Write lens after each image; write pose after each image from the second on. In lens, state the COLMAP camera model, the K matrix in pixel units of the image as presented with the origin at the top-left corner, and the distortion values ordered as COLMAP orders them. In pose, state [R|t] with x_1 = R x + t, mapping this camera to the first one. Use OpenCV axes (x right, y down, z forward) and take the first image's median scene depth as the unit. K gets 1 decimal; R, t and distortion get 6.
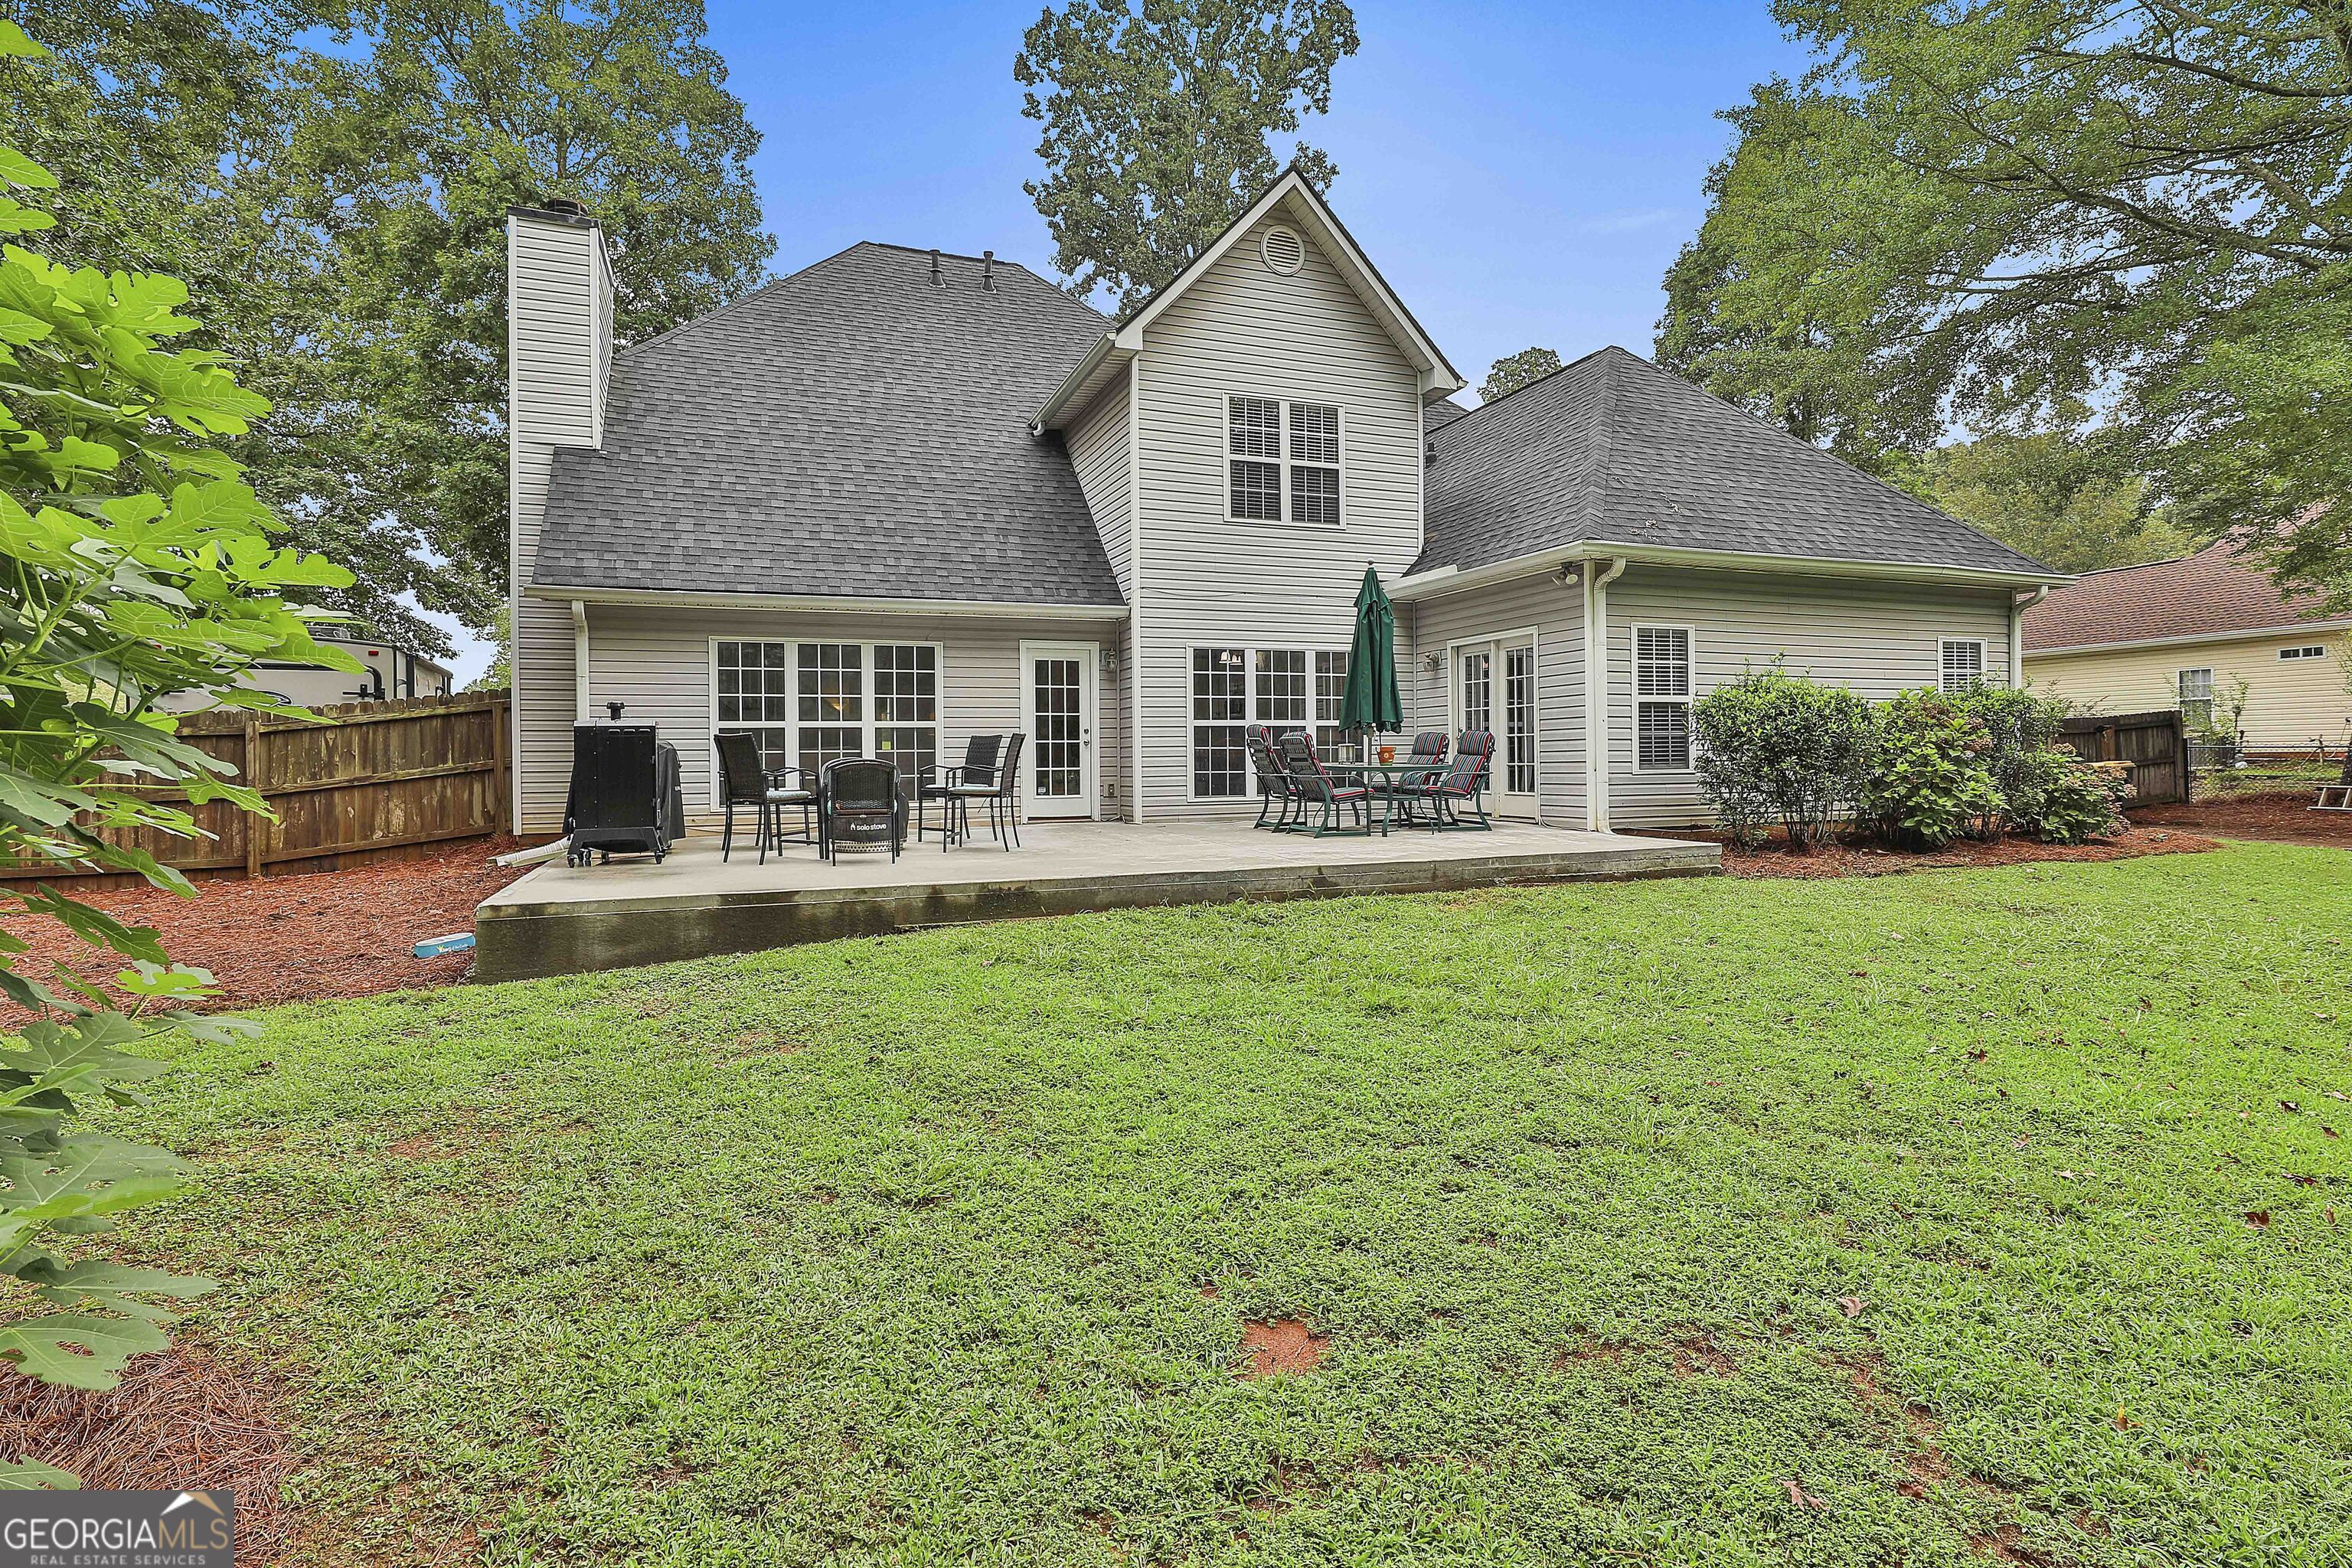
lens RADIAL K [[1138.8, 0, 1180.1], [0, 1138.8, 757.0], [0, 0, 1]] dist [0.000418, 0.000408]
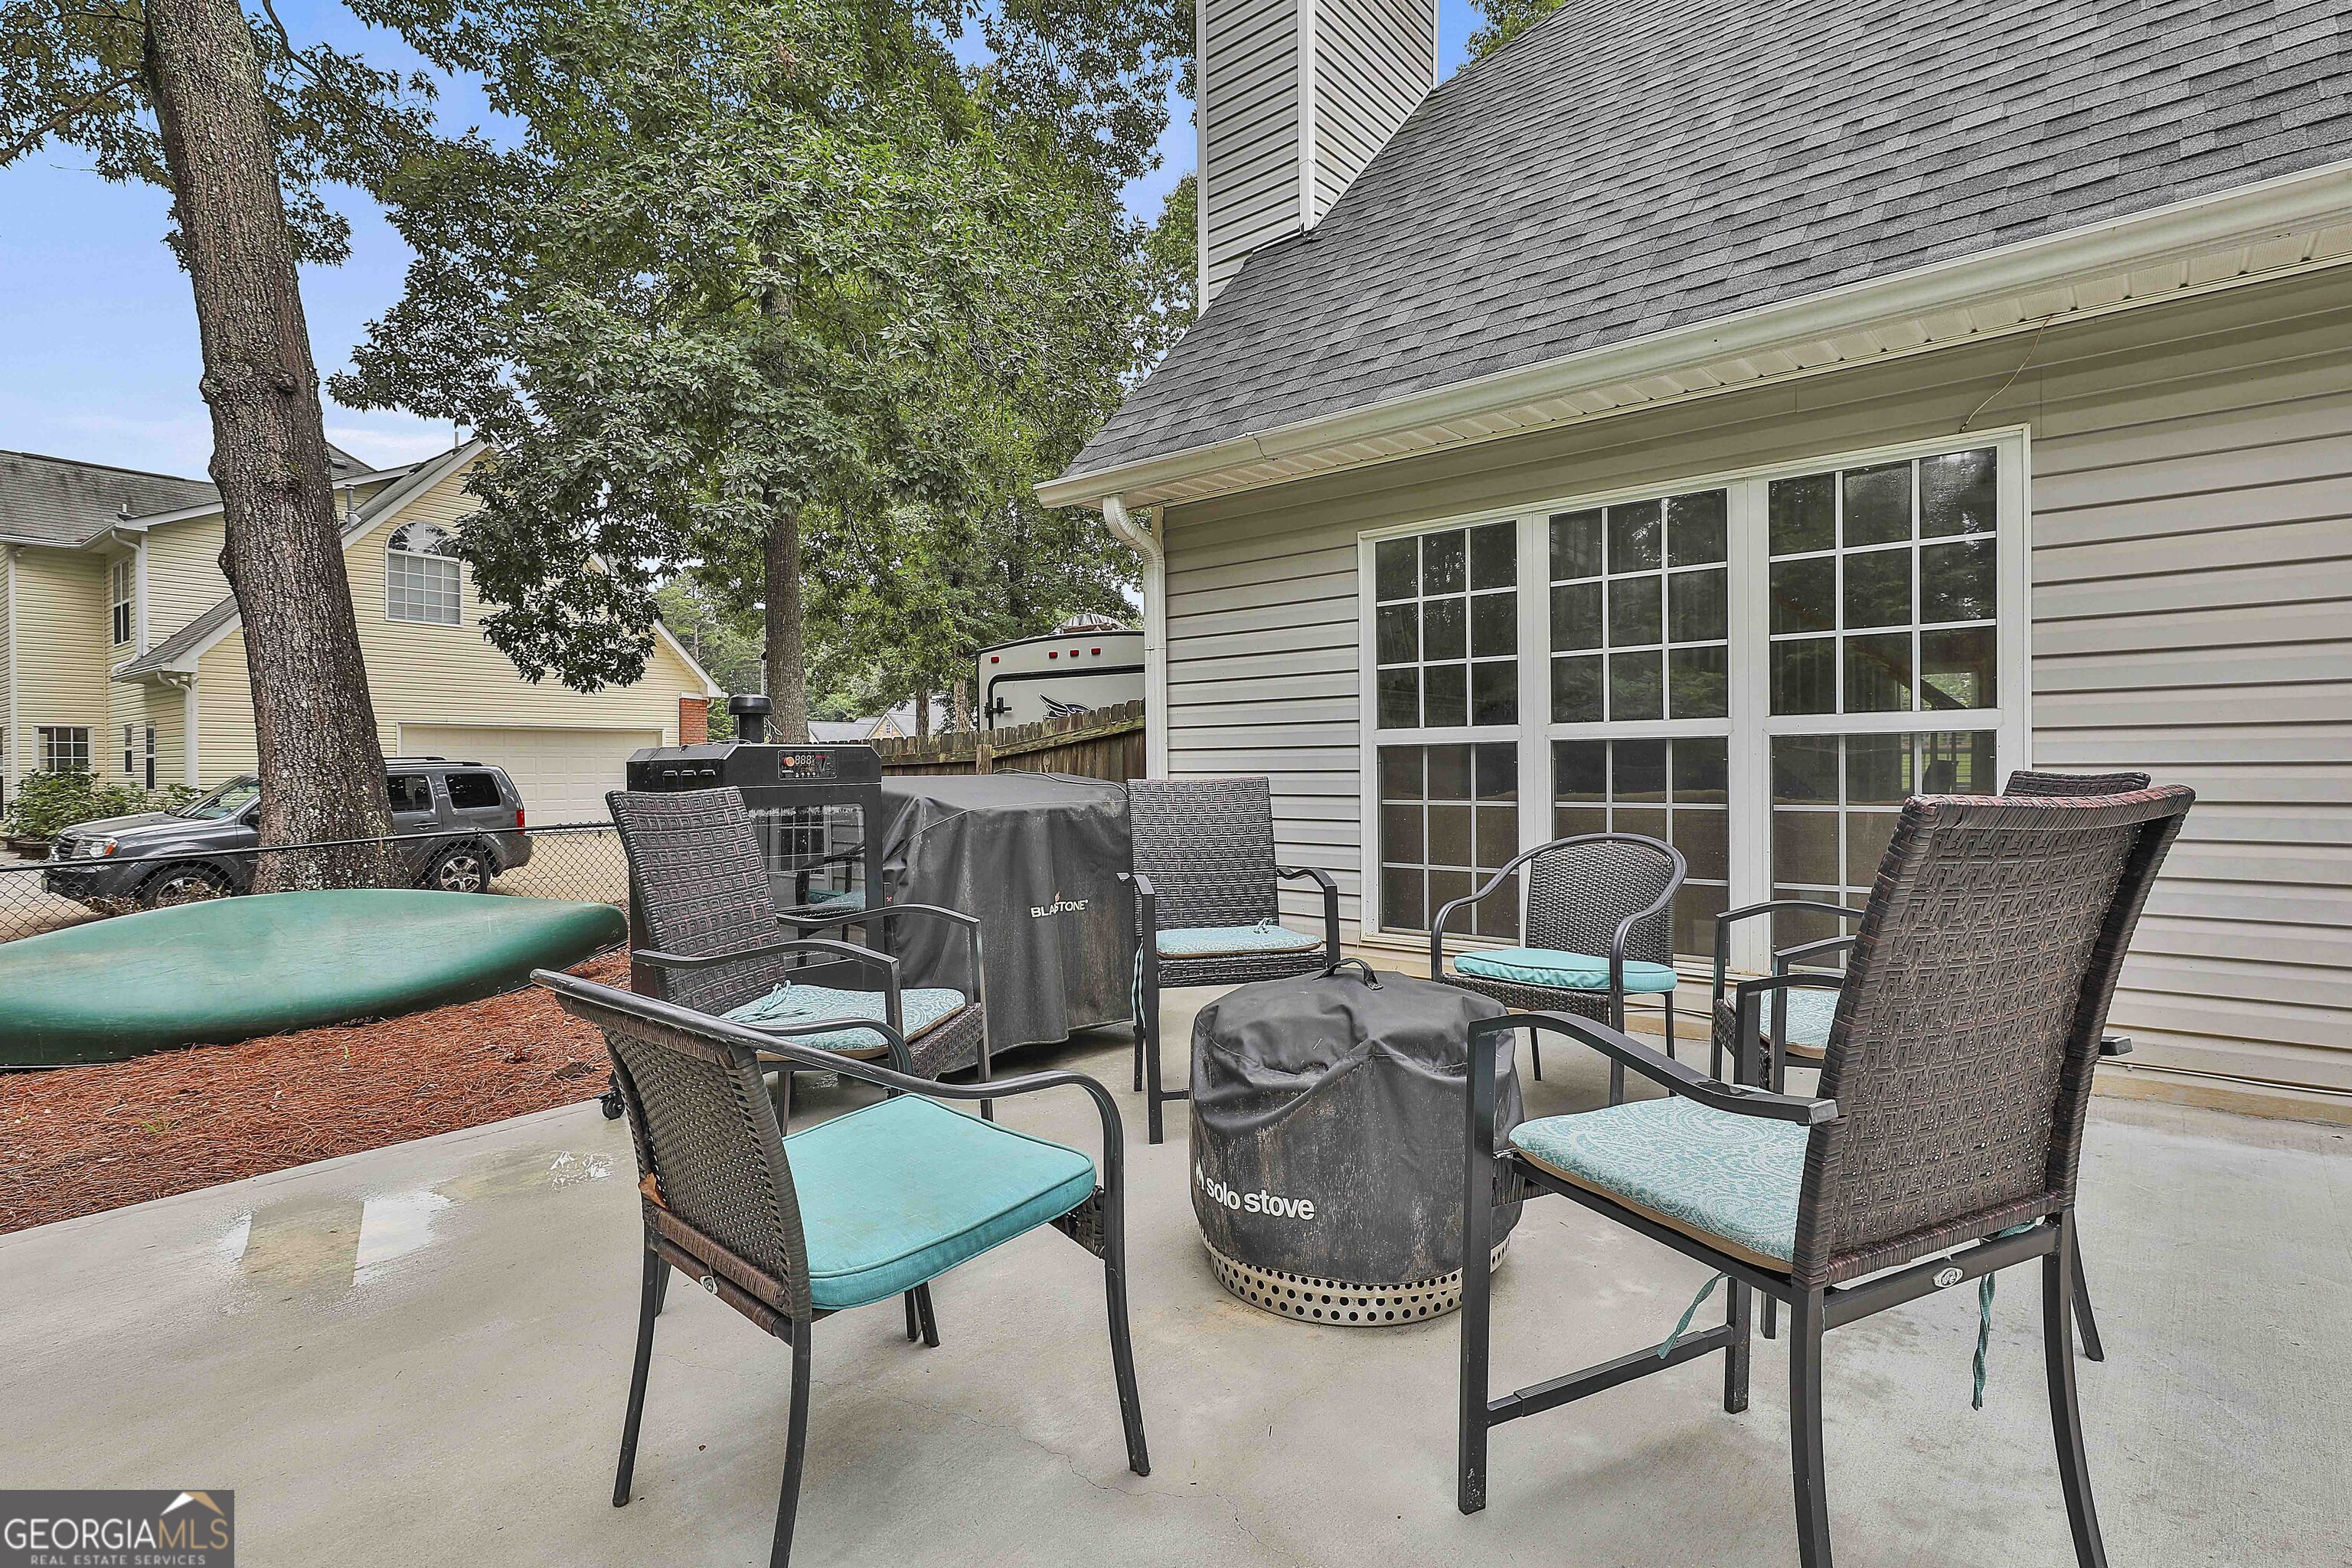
lens RADIAL K [[1135.4, 0, 1181.7], [0, 1135.4, 775.2], [0, 0, 1]] dist [-0.002083, 0.003692]
pose [[0.480697, 0.010766, -0.876821, -0.062366], [0.002363, 0.999905, 0.013573, -0.018597], [0.876884, -0.008597, 0.480625, 0.666764]]
